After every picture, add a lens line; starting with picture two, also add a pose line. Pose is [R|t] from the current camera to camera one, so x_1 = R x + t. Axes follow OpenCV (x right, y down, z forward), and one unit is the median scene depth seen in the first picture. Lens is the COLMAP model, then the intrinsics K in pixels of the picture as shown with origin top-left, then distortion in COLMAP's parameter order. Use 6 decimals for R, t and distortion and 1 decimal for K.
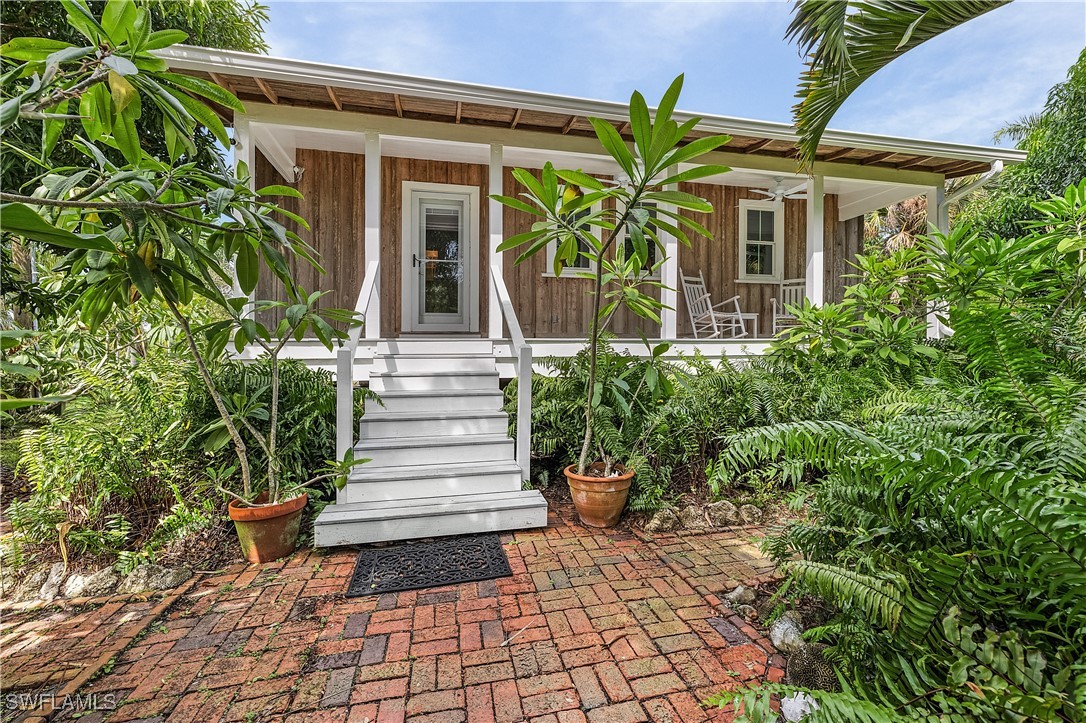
lens RADIAL K [[457.7, 0, 544.0], [0, 457.7, 354.1], [0, 0, 1]] dist [-0.000216, -0.000540]
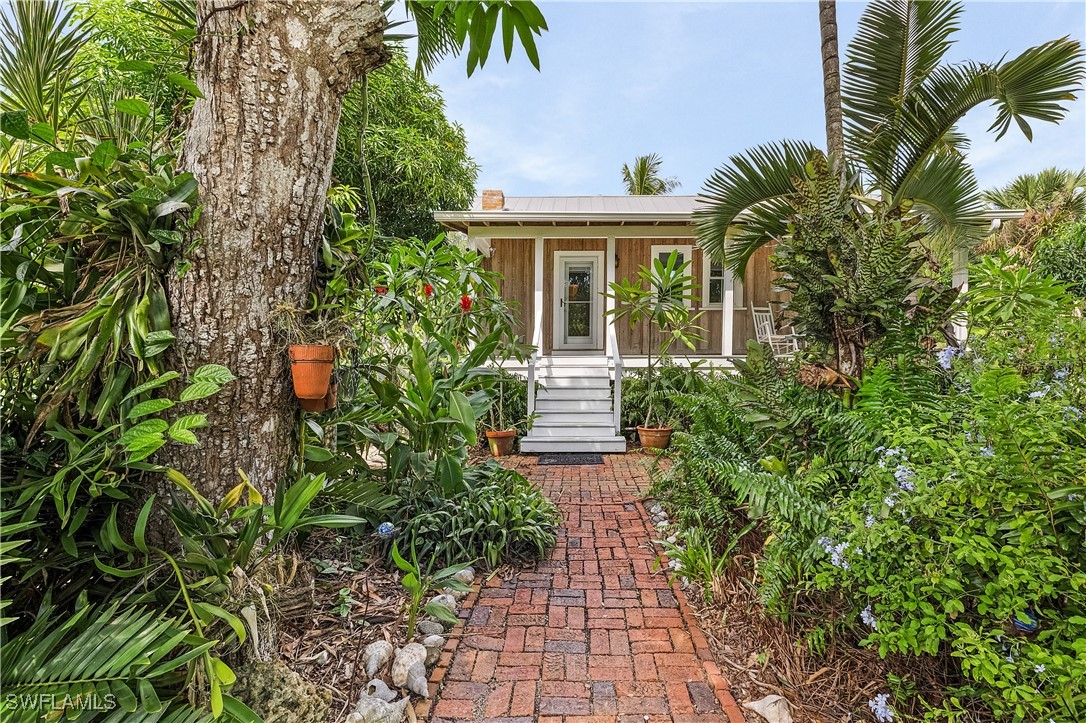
lens RADIAL K [[457.7, 0, 544.0], [0, 457.7, 354.1], [0, 0, 1]] dist [-0.000216, -0.000540]
pose [[0.952793, -0.001045, -0.303618, 0.214008], [-0.001965, 0.999952, -0.009609, -0.030032], [0.303613, 0.009752, 0.952745, -0.810001]]
